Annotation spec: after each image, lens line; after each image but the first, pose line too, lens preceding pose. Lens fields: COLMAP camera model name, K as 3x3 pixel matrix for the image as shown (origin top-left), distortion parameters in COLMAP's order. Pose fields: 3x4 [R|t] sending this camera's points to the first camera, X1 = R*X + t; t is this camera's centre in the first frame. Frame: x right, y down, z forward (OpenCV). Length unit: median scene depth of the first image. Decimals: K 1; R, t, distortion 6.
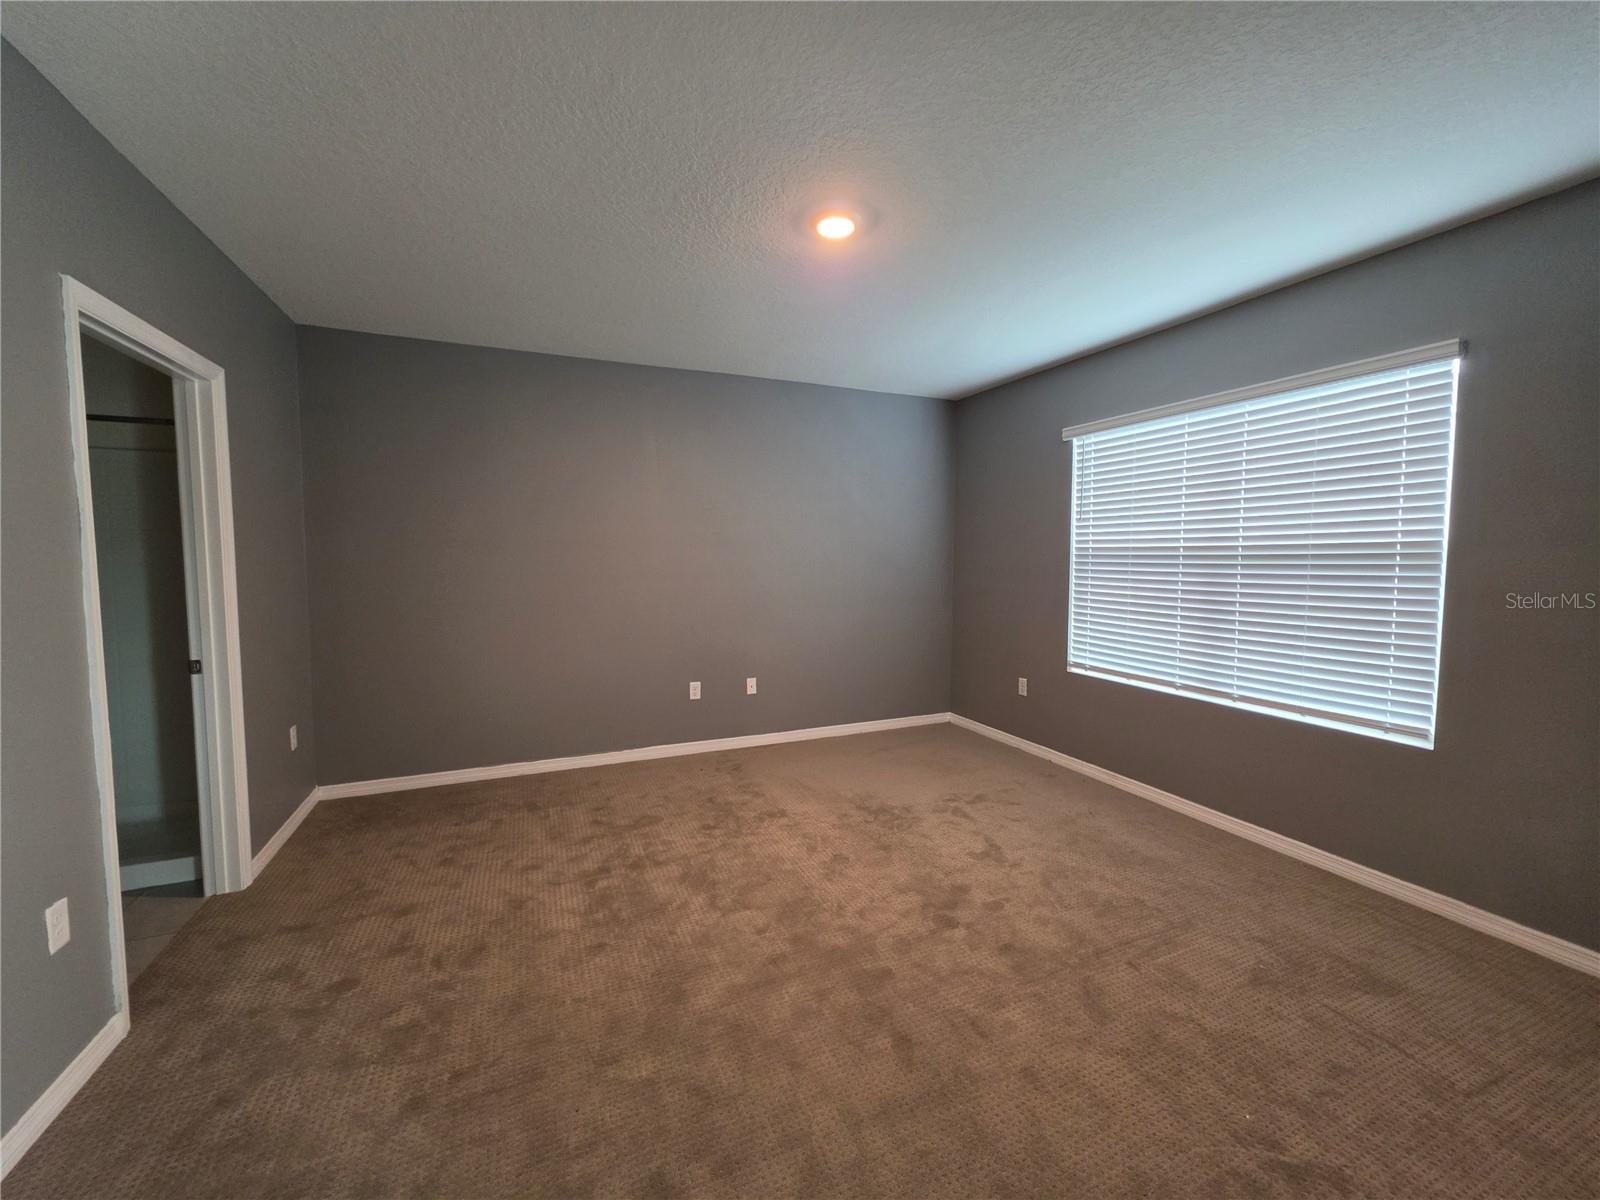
lens RADIAL K [[642.5, 0, 797.2], [0, 642.5, 599.5], [0, 0, 1]] dist [0.000538, 0.000139]
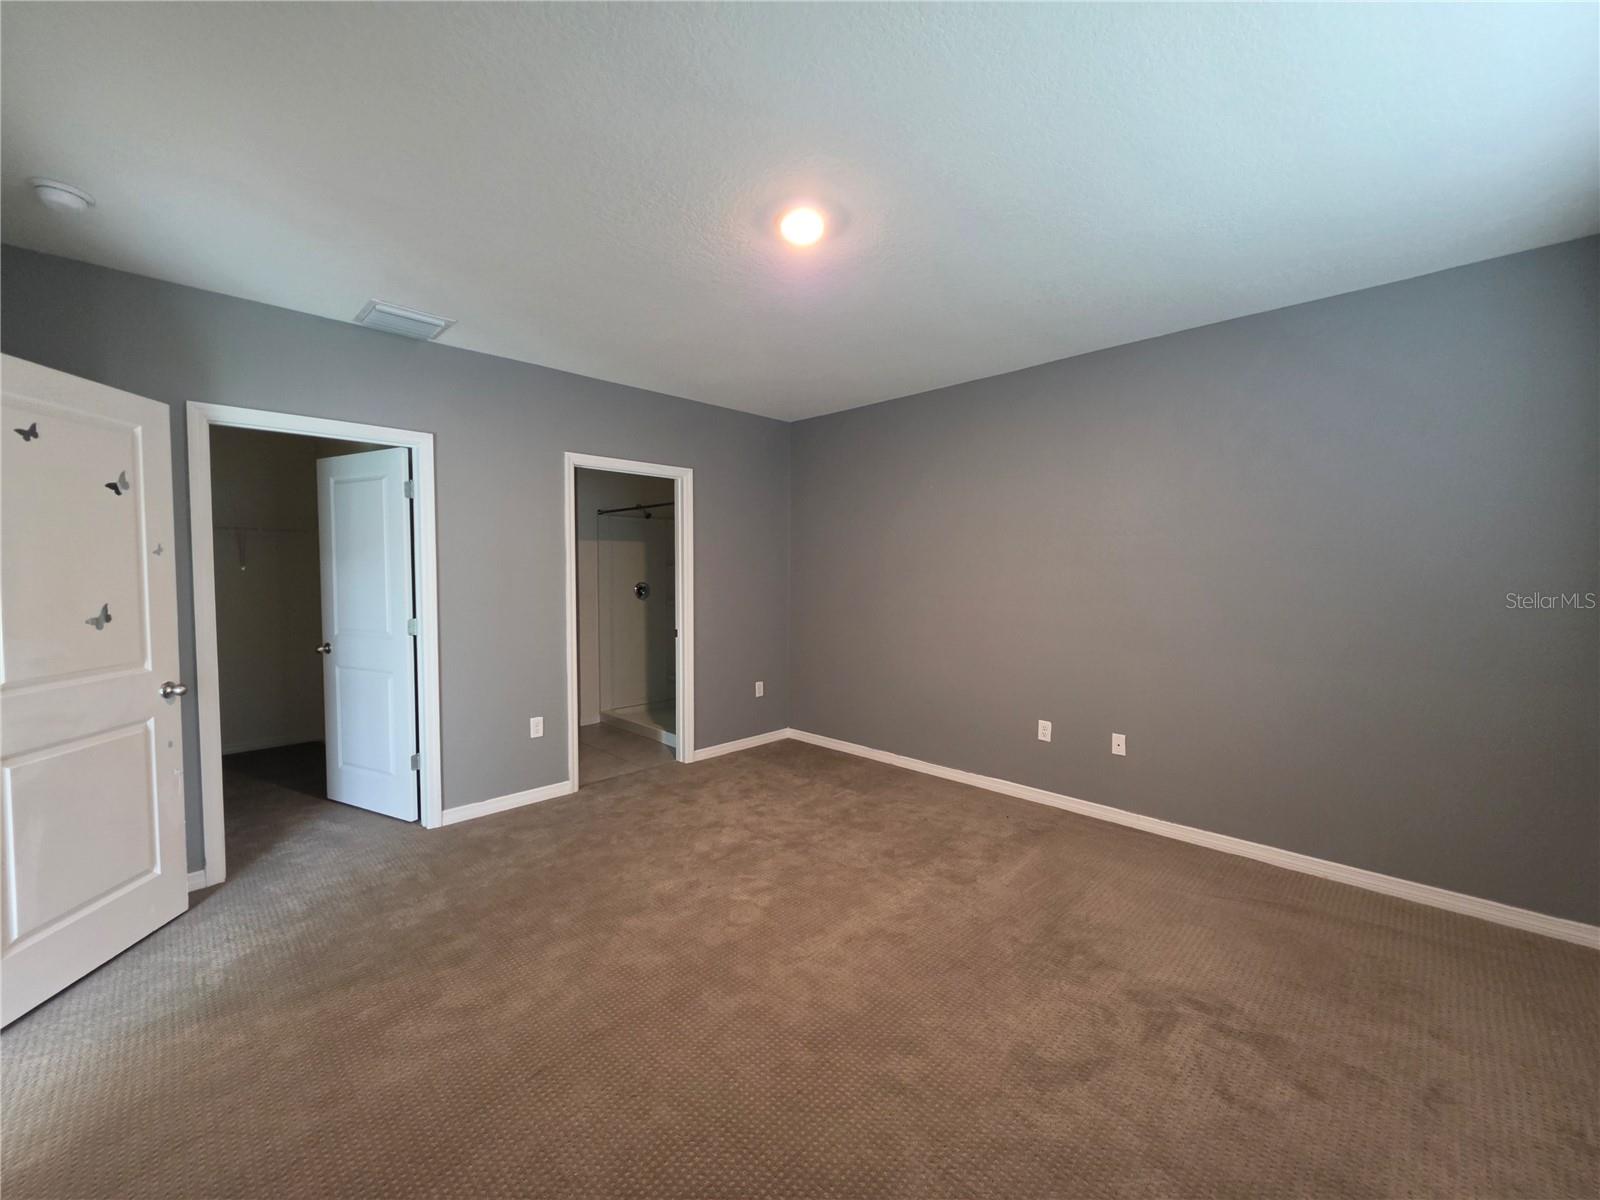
lens RADIAL K [[642.5, 0, 794.0], [0, 642.5, 601.6], [0, 0, 1]] dist [0.000538, 0.000139]
pose [[0.362241, 0.041709, -0.931151, 0.758062], [-0.066877, 0.997587, 0.018668, -0.036548], [0.929682, 0.055510, 0.364156, 0.536295]]
